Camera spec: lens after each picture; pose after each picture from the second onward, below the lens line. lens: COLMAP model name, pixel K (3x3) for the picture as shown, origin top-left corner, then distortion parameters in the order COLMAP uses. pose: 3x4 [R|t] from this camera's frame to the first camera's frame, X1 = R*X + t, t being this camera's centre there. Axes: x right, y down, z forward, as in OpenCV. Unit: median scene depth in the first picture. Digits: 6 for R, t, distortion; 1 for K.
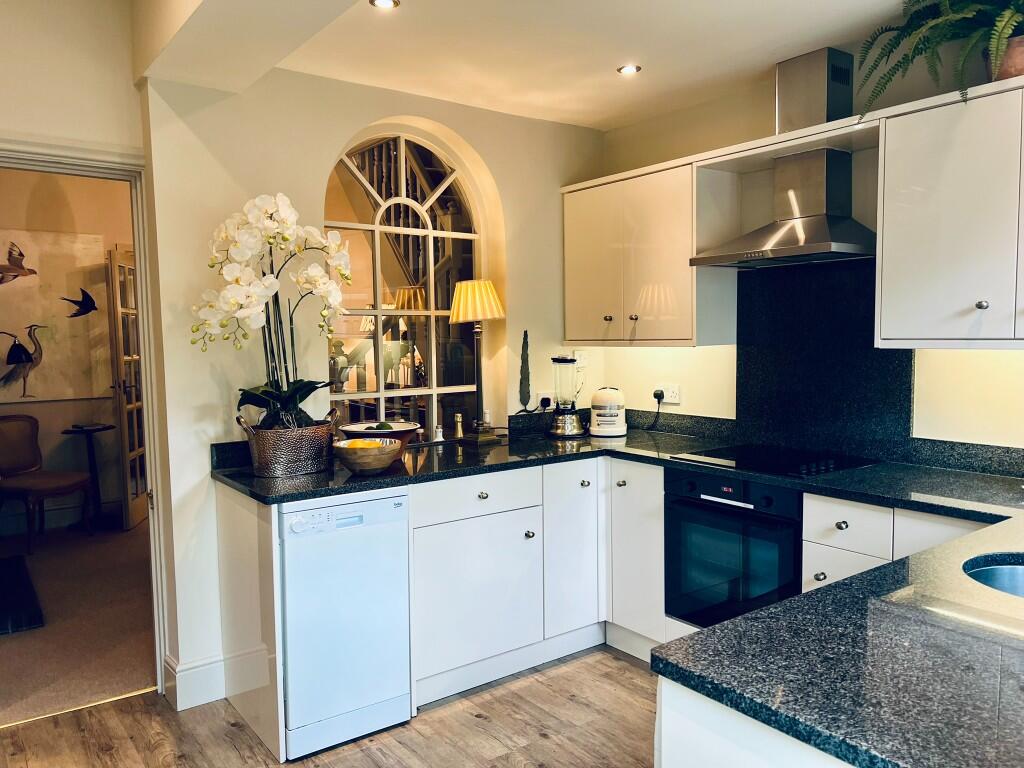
lens RADIAL K [[767.6, 0, 512.0], [0, 767.6, 384.0], [0, 0, 1]] dist [0.001352, -0.002355]
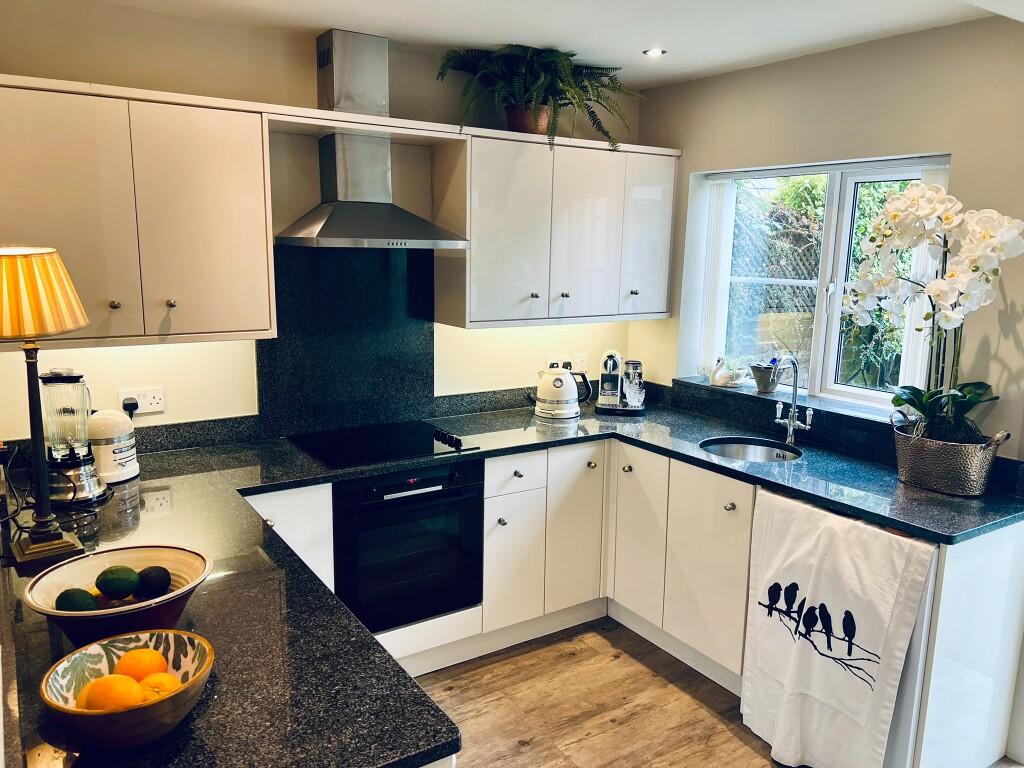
lens RADIAL K [[767.6, 0, 512.0], [0, 767.6, 384.0], [0, 0, 1]] dist [0.001352, -0.002355]
pose [[0.043920, -0.162656, 0.985705, -0.647387], [0.046177, 0.985933, 0.160636, -0.135125], [-0.997967, 0.038462, 0.050813, 0.775694]]
